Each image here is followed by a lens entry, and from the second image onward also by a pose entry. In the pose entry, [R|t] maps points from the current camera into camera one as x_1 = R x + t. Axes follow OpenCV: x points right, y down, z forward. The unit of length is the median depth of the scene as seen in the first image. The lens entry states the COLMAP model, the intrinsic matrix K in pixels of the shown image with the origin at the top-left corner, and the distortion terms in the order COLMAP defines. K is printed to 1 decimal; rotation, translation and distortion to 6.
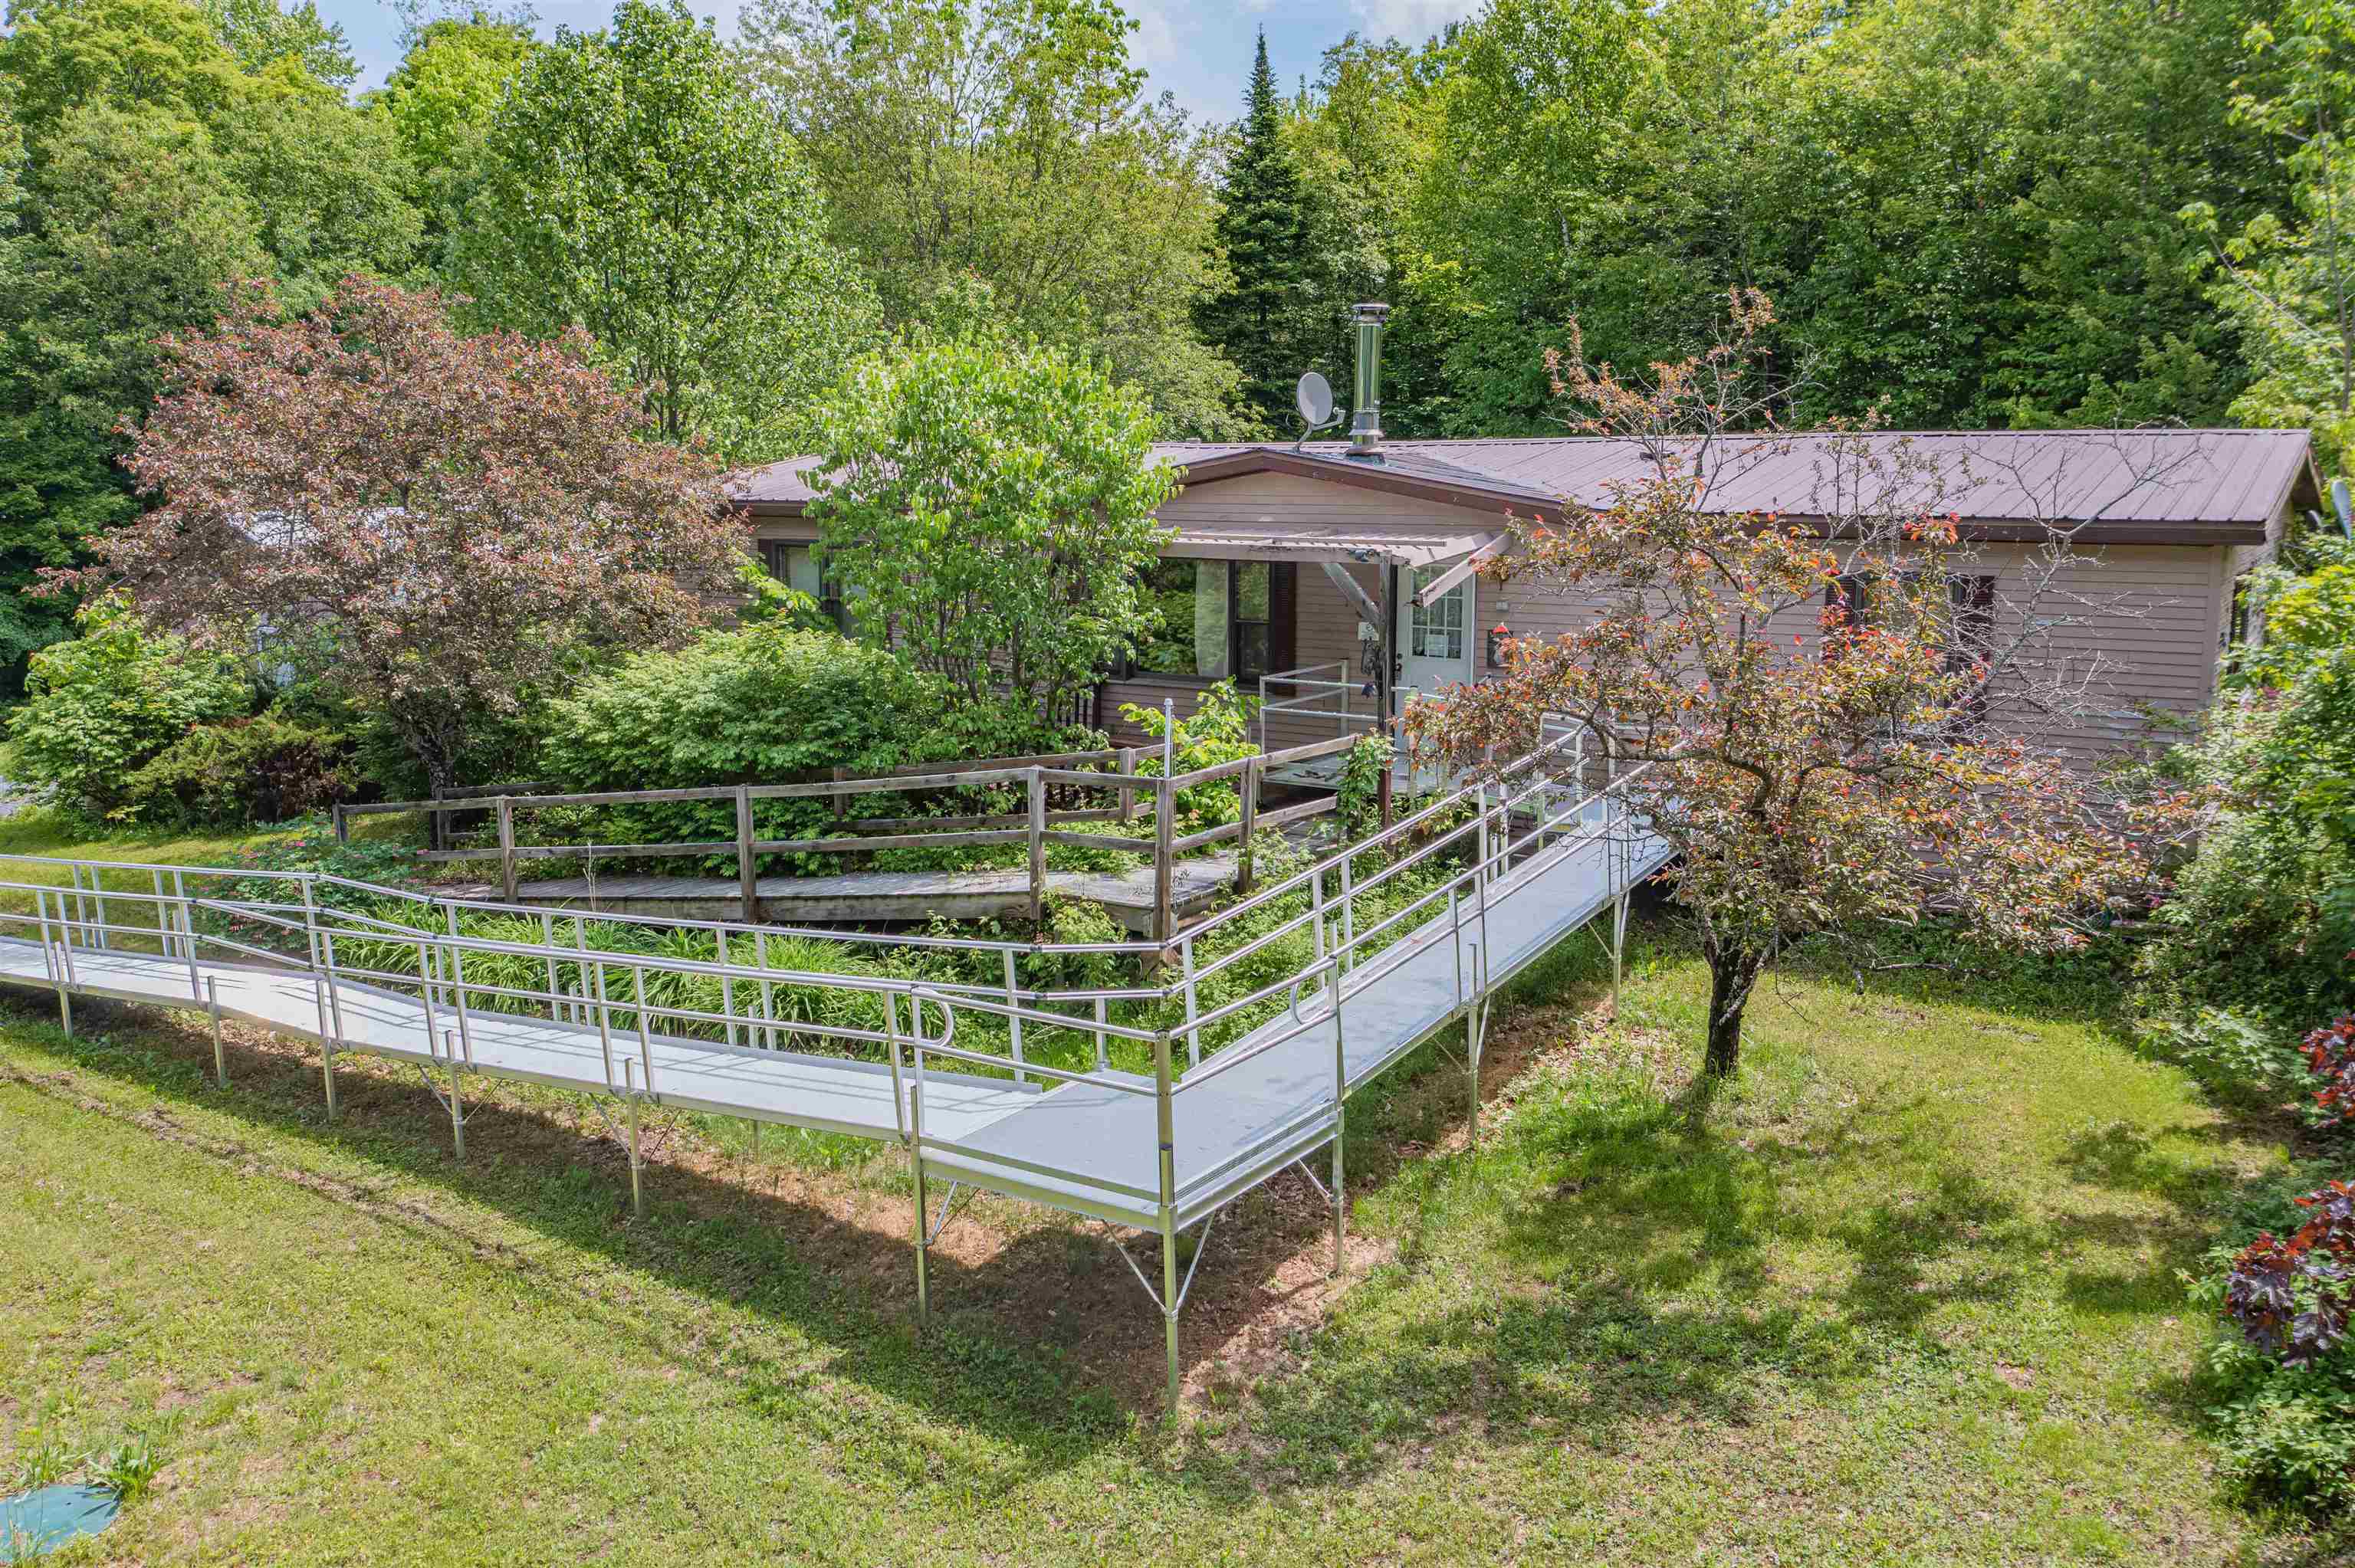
lens RADIAL K [[1868.3, 0, 1177.5], [0, 1868.3, 784.0], [0, 0, 1]] dist [-0.017797, -0.010033]
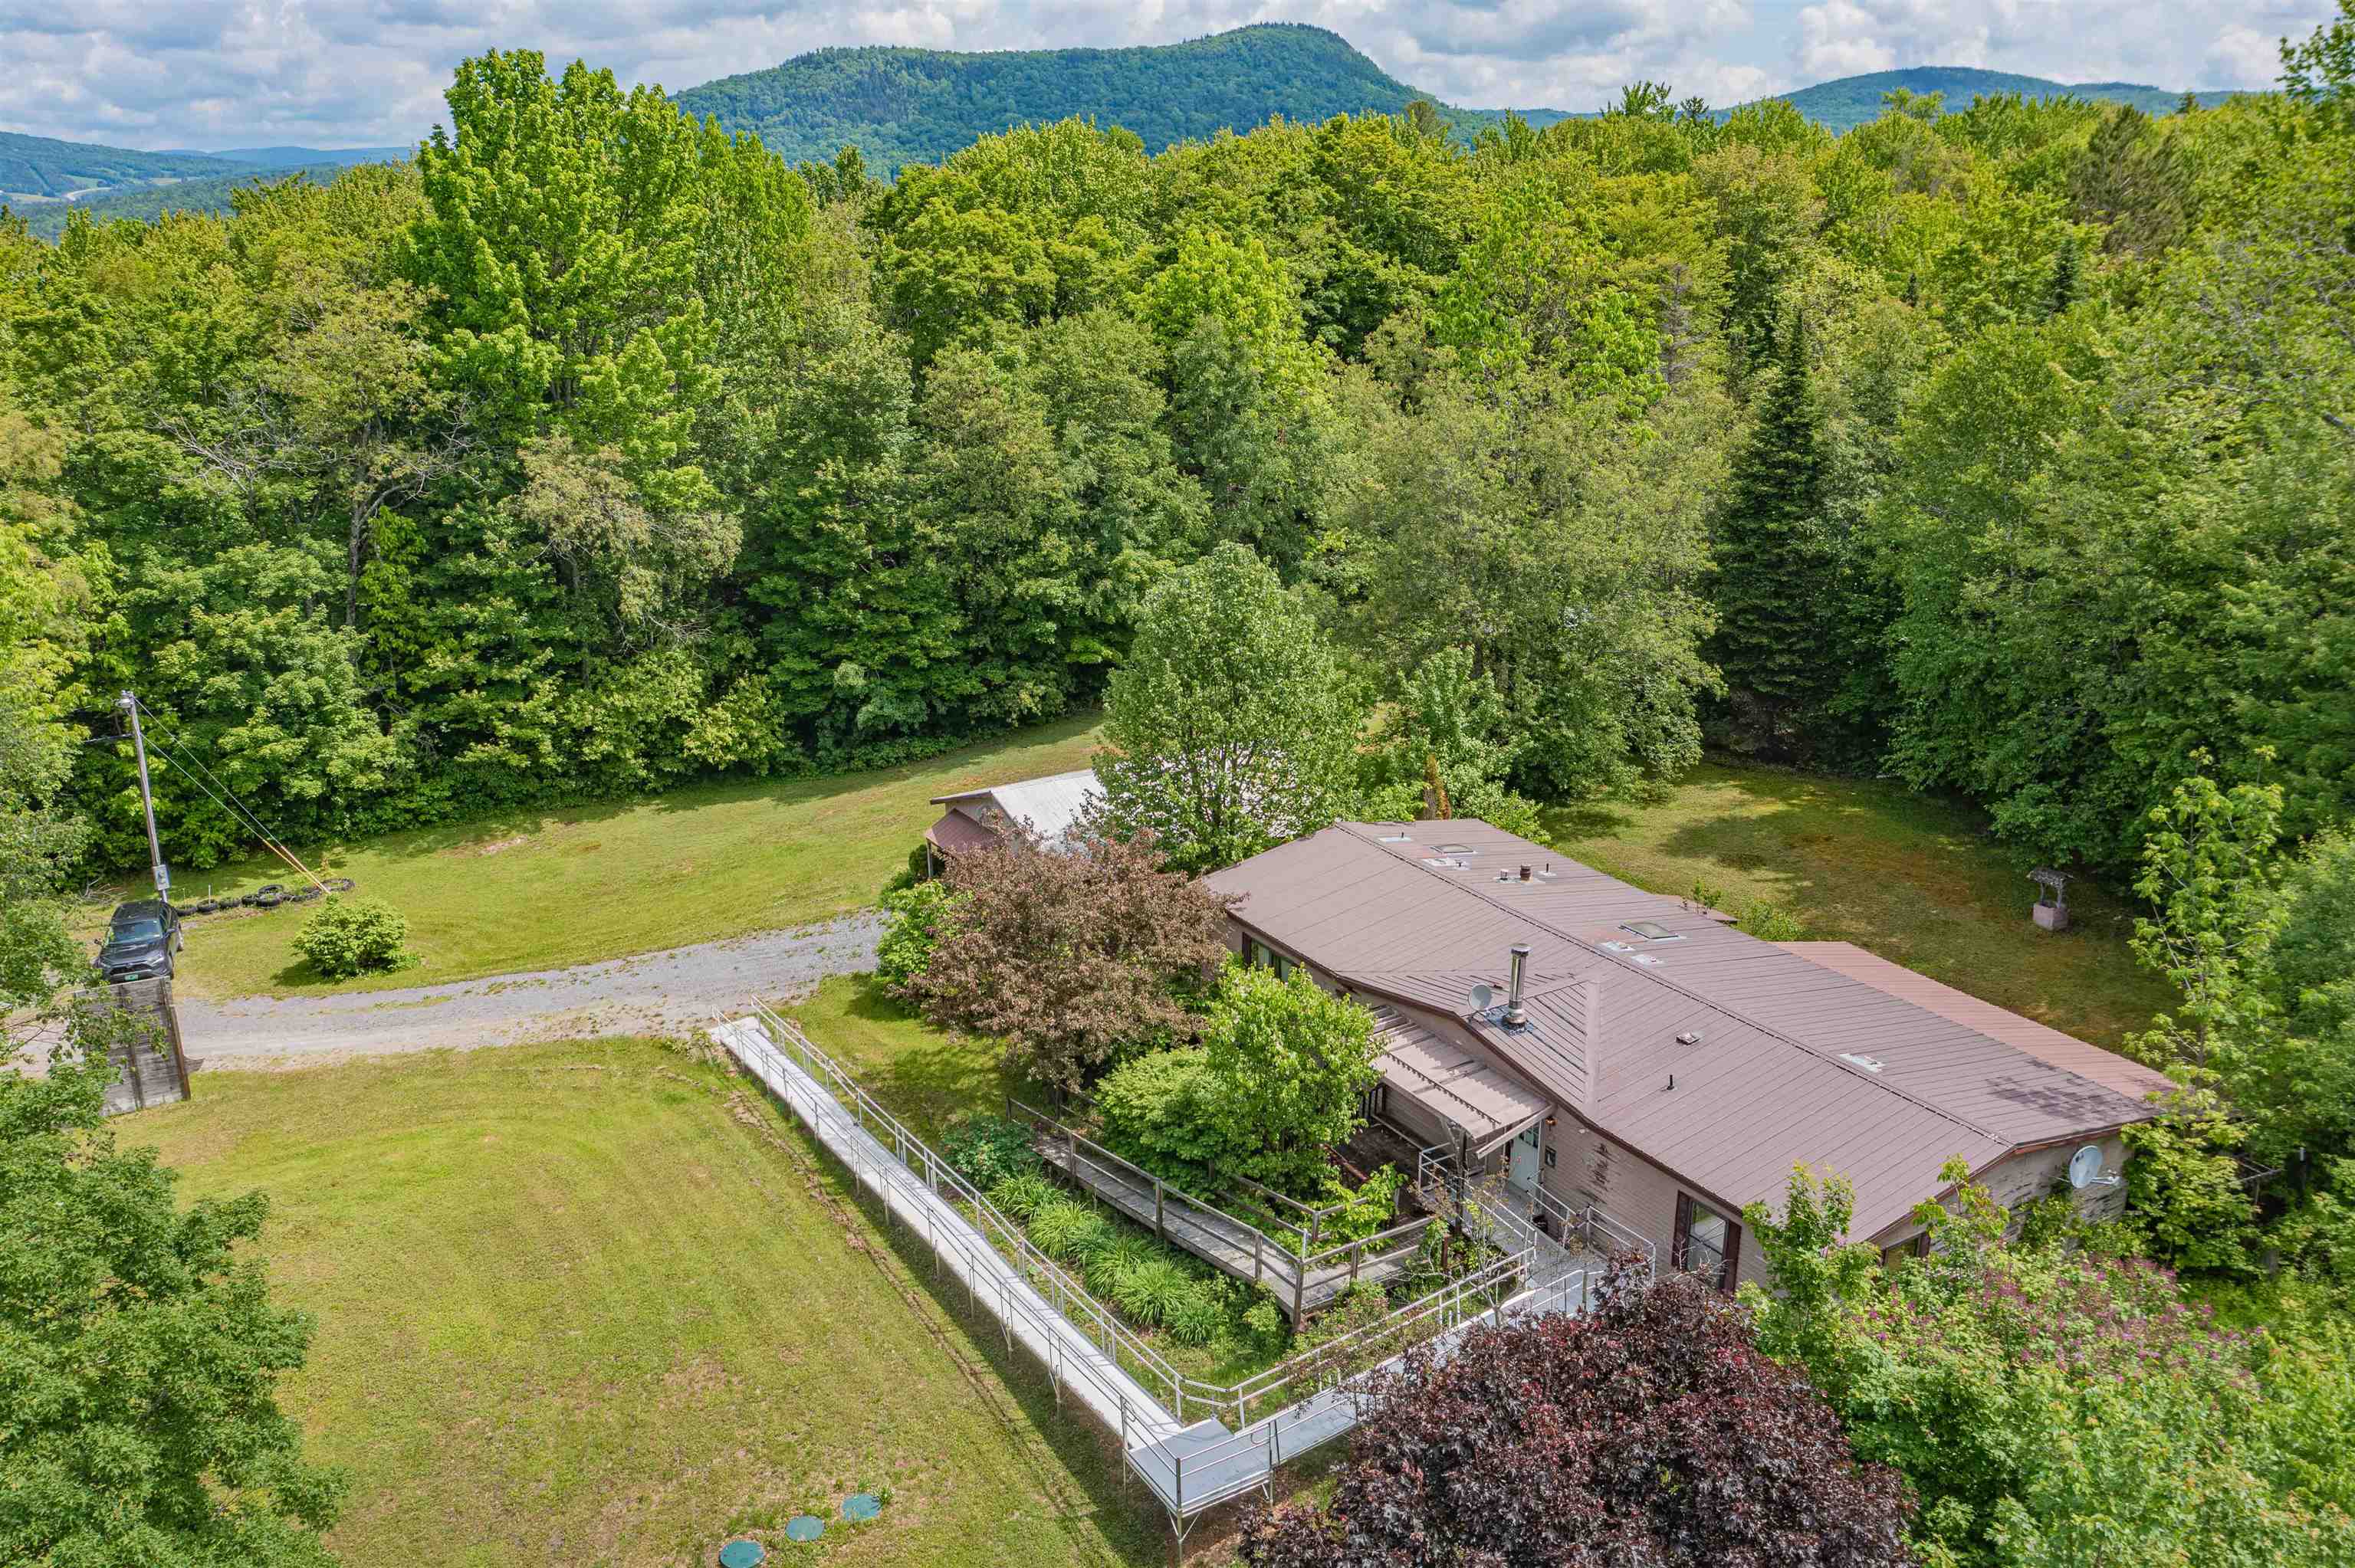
lens RADIAL K [[1882.1, 0, 1177.5], [0, 1882.1, 784.0], [0, 0, 1]] dist [-0.011194, 0.004928]
pose [[0.911136, 0.133291, -0.389954, 0.213053], [-0.072821, 0.983433, 0.166003, -0.299010], [0.405620, -0.122855, 0.905748, -0.339719]]
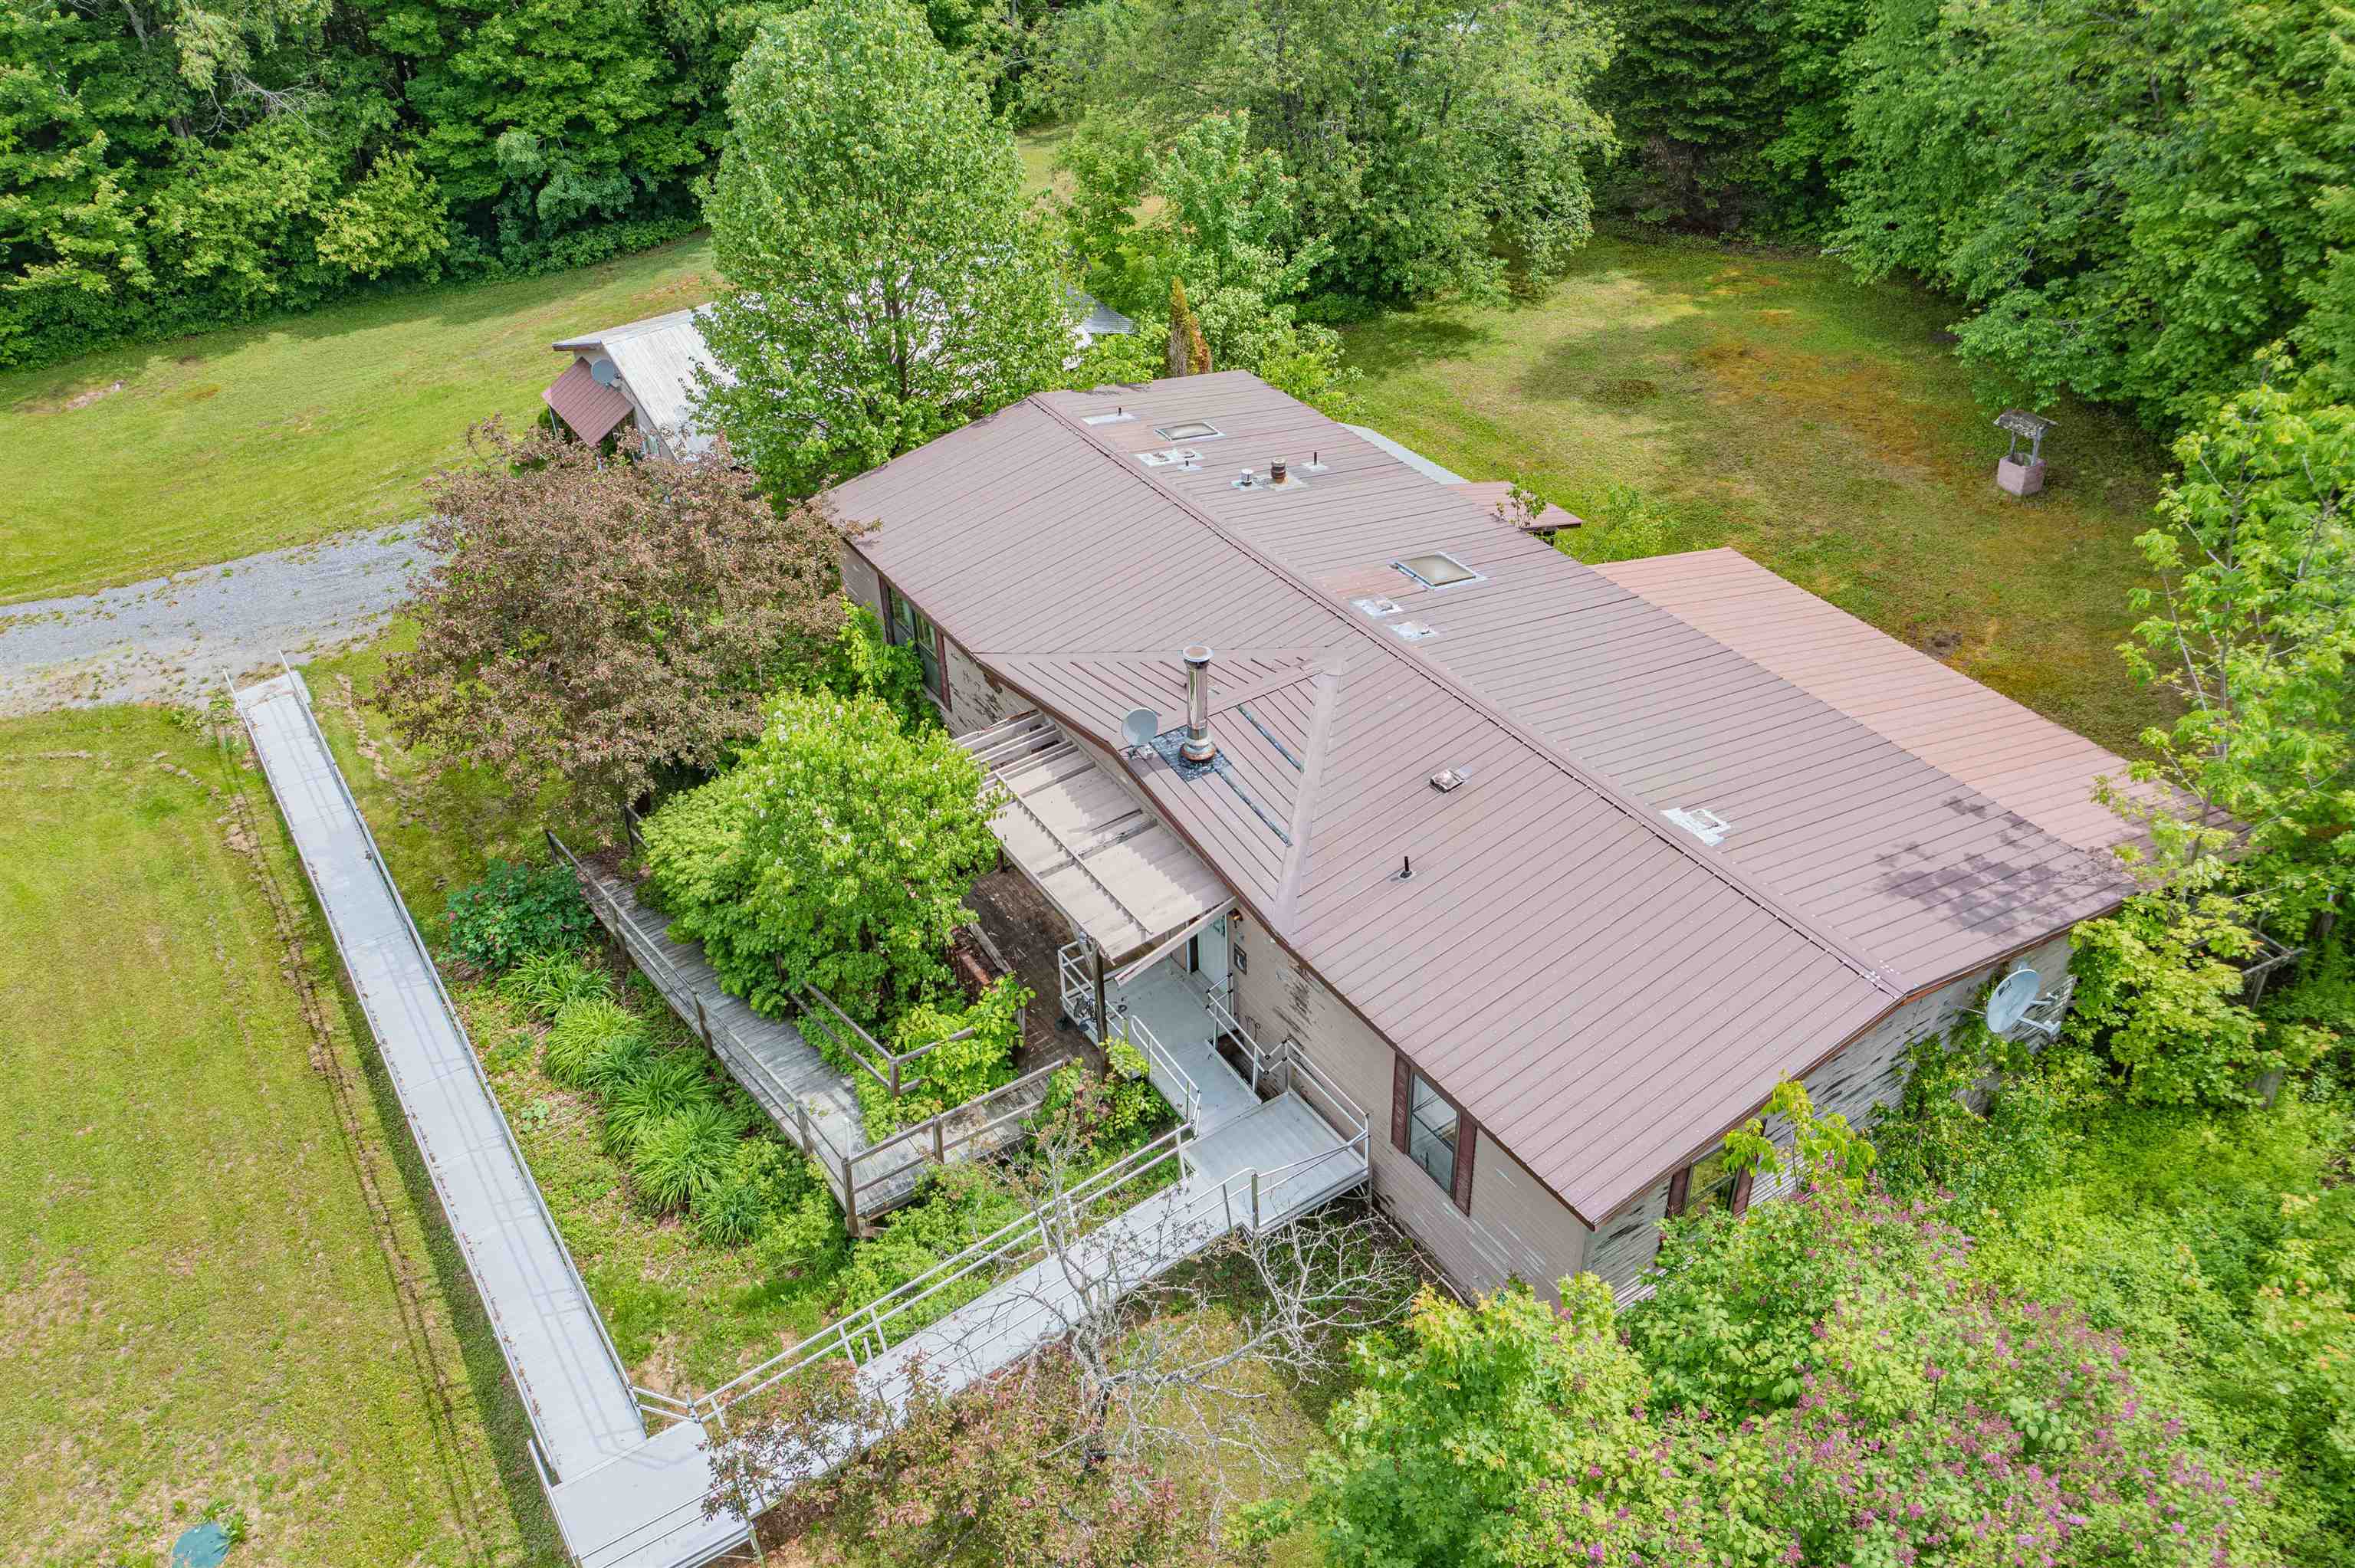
lens RADIAL K [[1882.1, 0, 1177.5], [0, 1882.1, 784.0], [0, 0, 1]] dist [-0.011194, 0.004928]
pose [[0.920109, 0.212575, -0.328955, 0.219987], [-0.040385, 0.886911, 0.460172, -0.319378], [0.389575, -0.410123, 0.824639, -0.012125]]
